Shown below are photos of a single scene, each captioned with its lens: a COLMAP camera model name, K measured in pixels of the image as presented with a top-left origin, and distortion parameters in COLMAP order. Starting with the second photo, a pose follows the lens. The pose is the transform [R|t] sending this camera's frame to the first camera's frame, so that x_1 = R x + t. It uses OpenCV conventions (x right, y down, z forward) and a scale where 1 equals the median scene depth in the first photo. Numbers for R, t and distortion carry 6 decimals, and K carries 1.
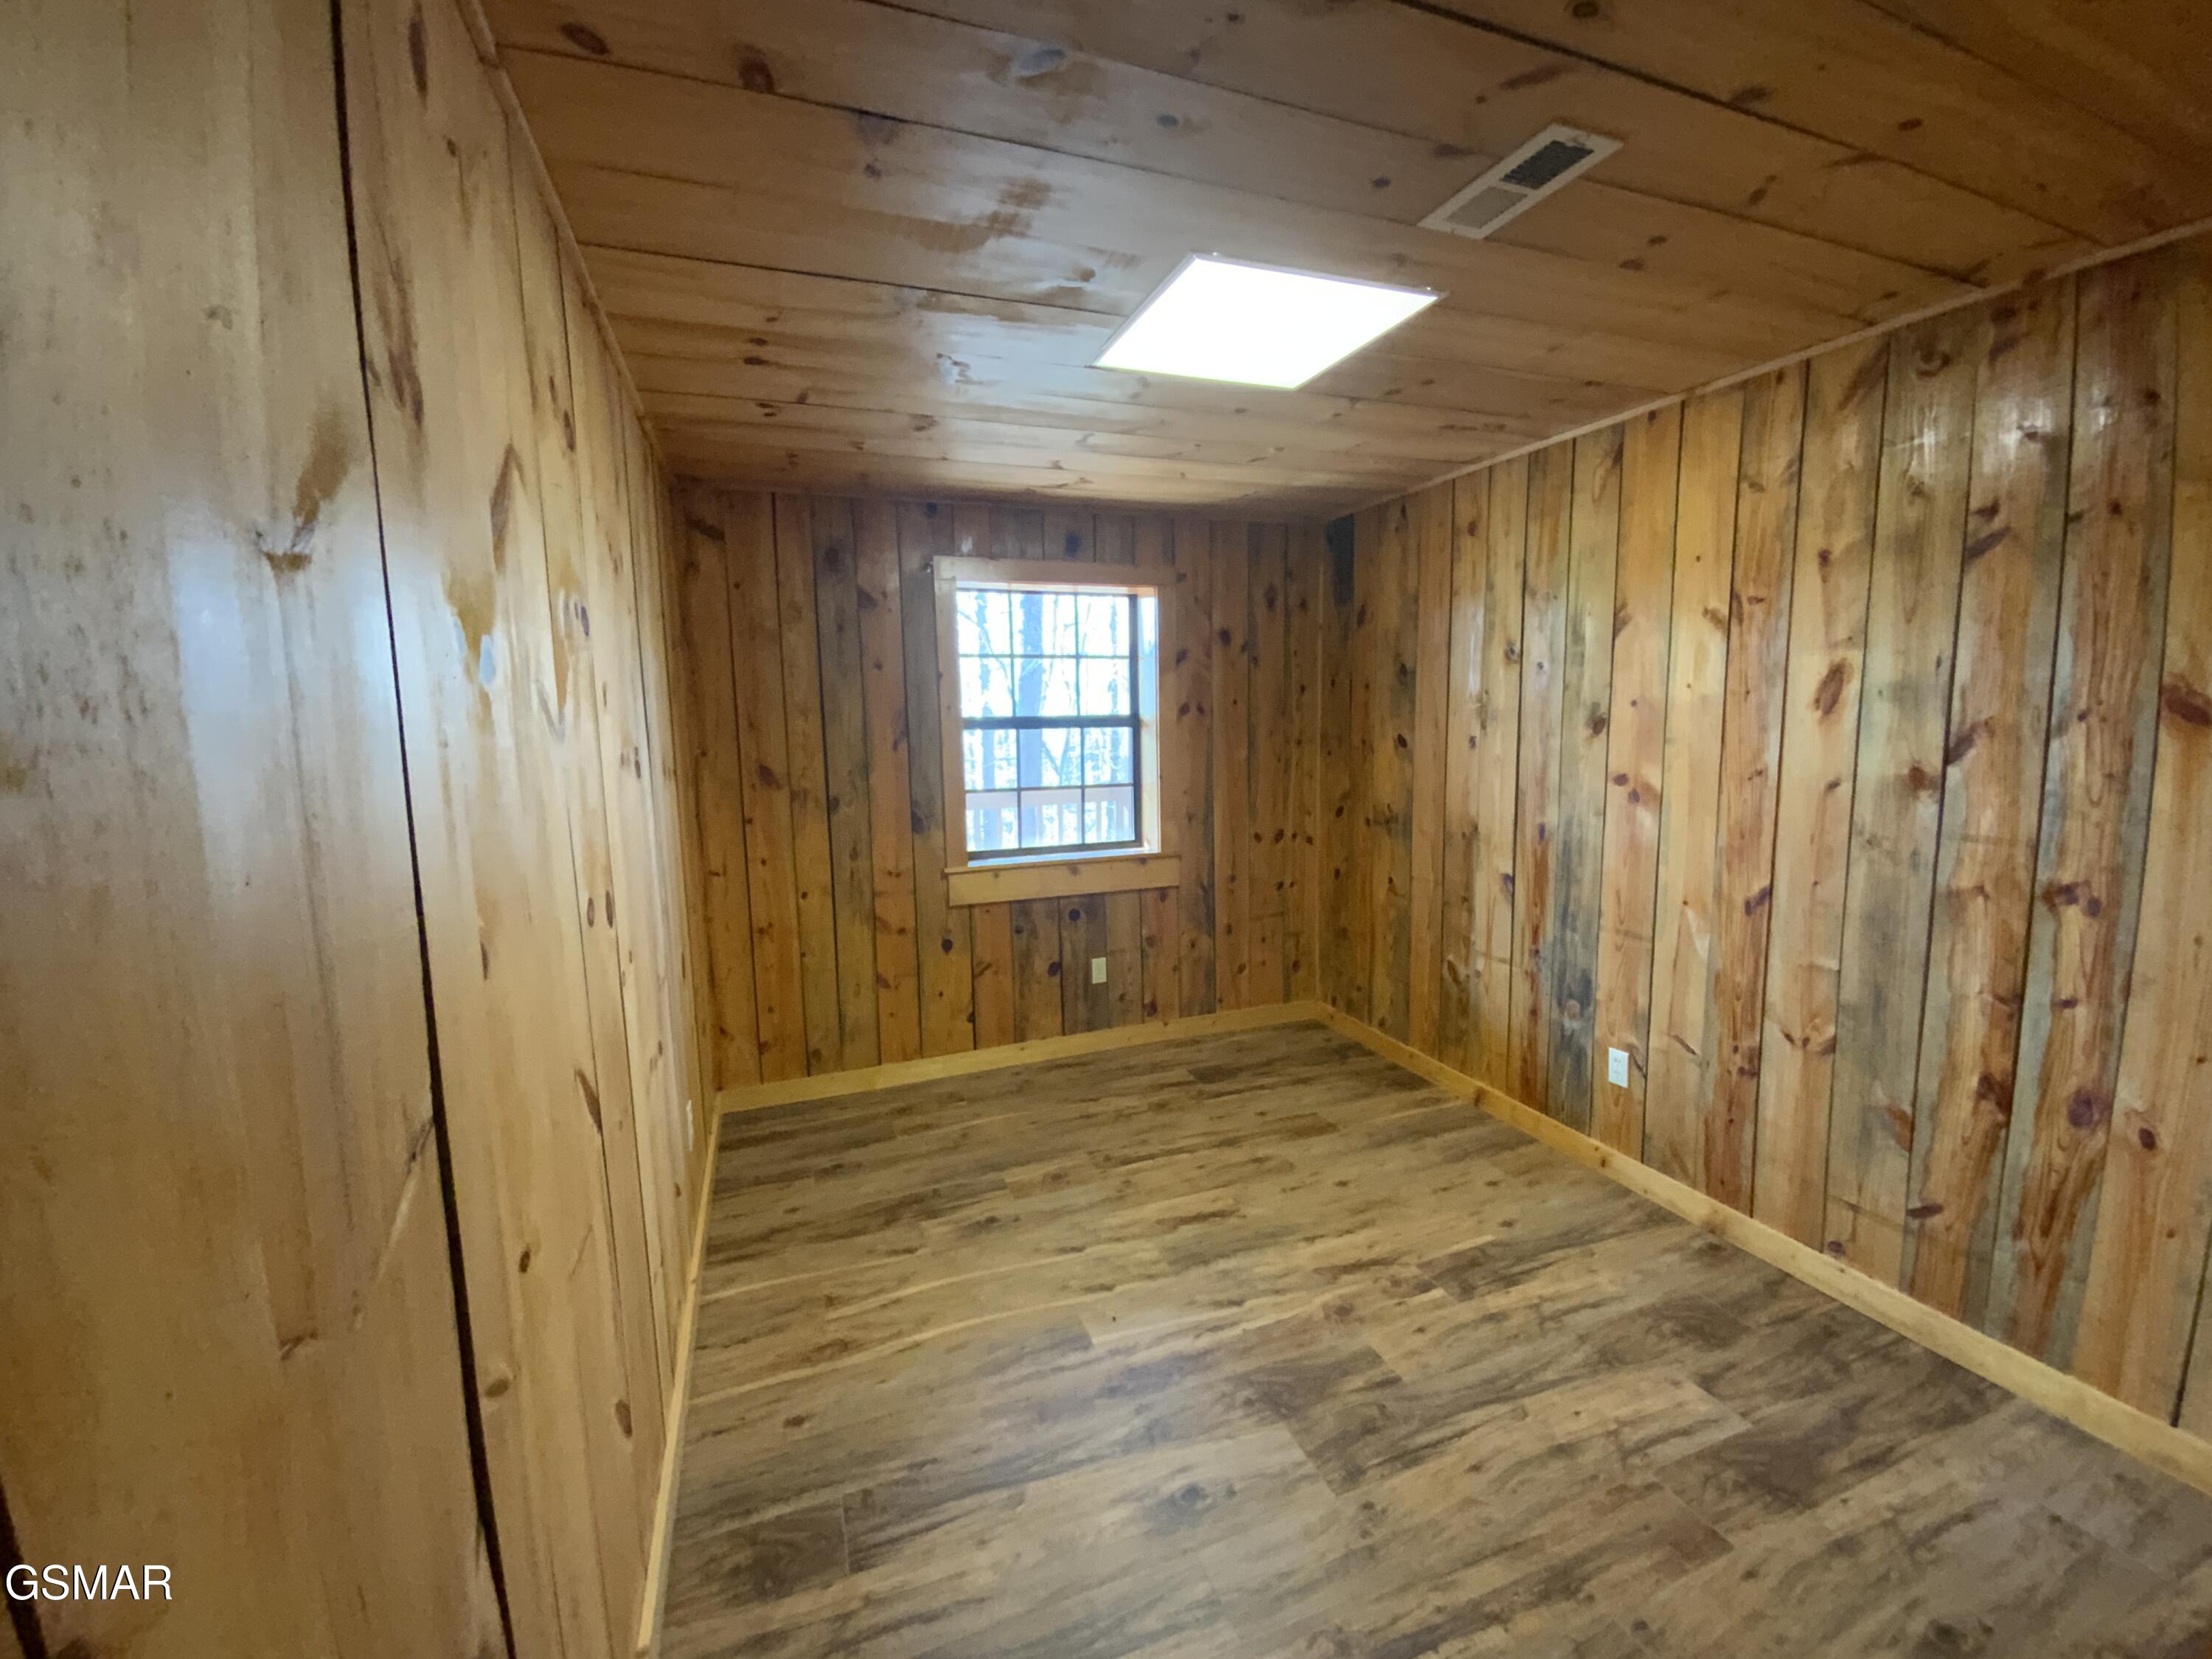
lens RADIAL K [[898.9, 0, 1104.9], [0, 898.9, 820.7], [0, 0, 1]] dist [-0.000539, -0.001599]
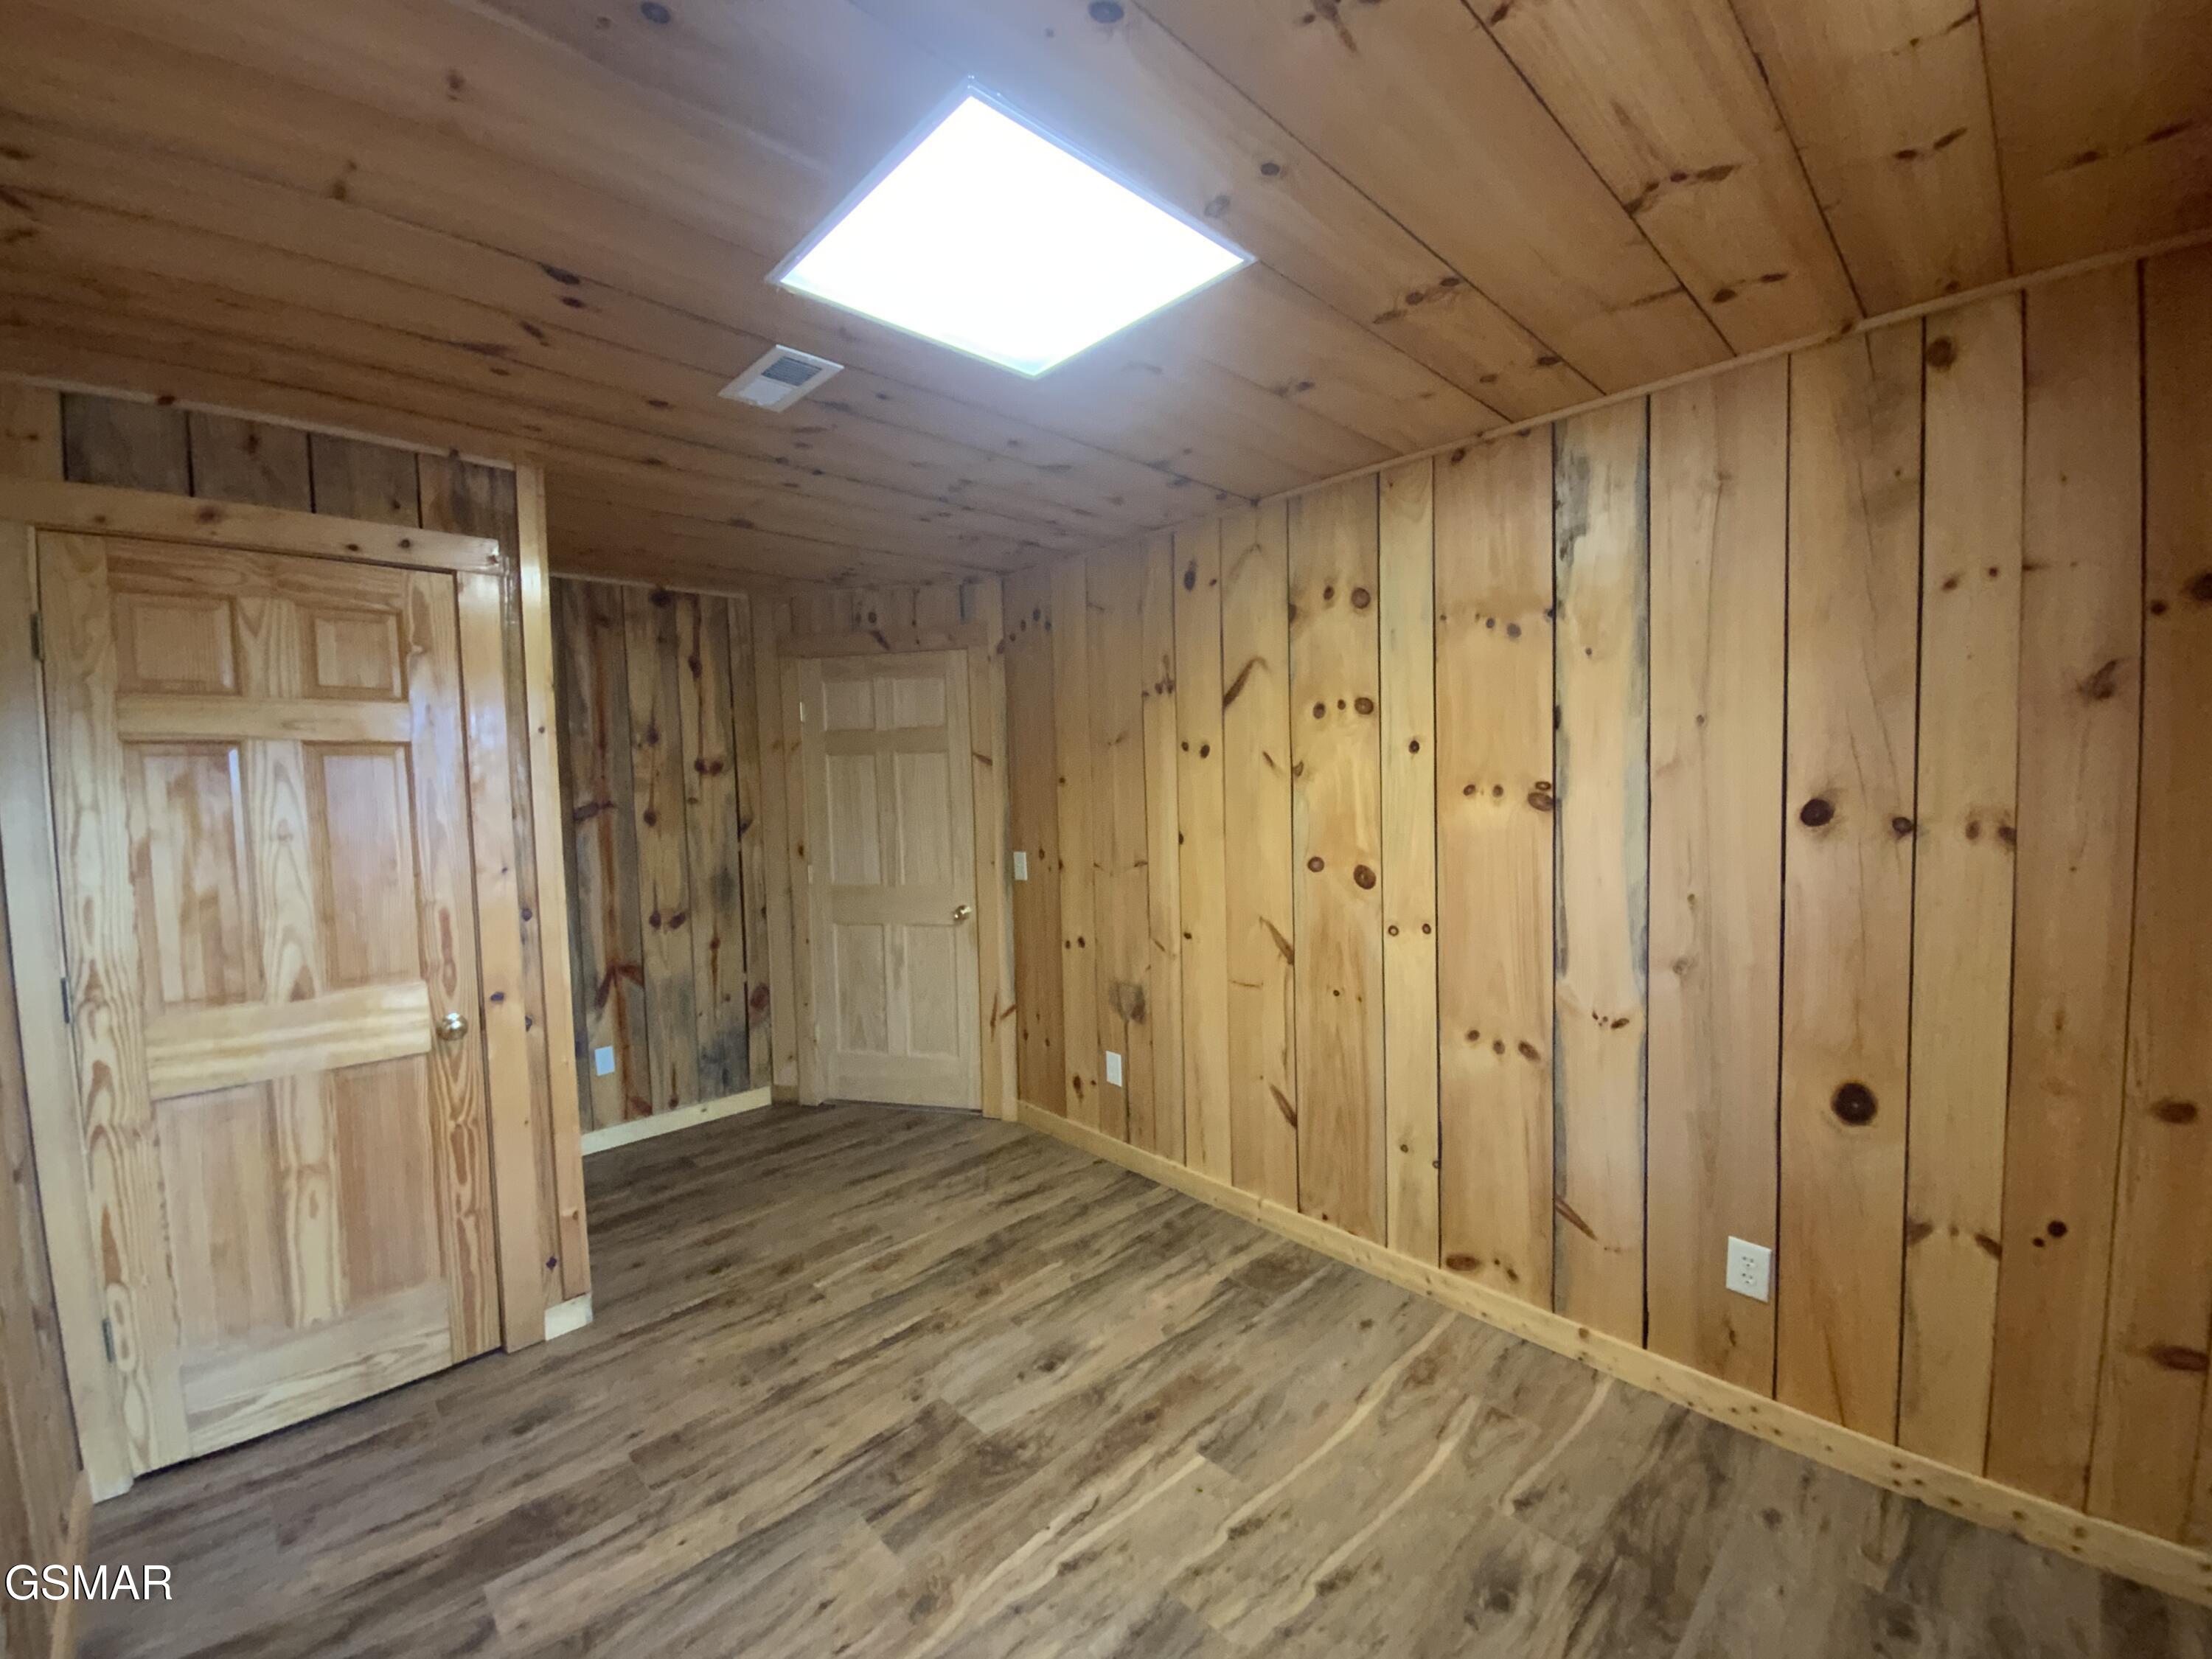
lens RADIAL K [[898.9, 0, 1104.4], [0, 898.9, 827.9], [0, 0, 1]] dist [-0.000539, -0.001599]
pose [[-0.916670, 0.064802, -0.394356, 0.432660], [-0.004429, 0.985058, 0.172164, -0.221515], [0.399621, 0.159564, -0.902686, 1.846944]]
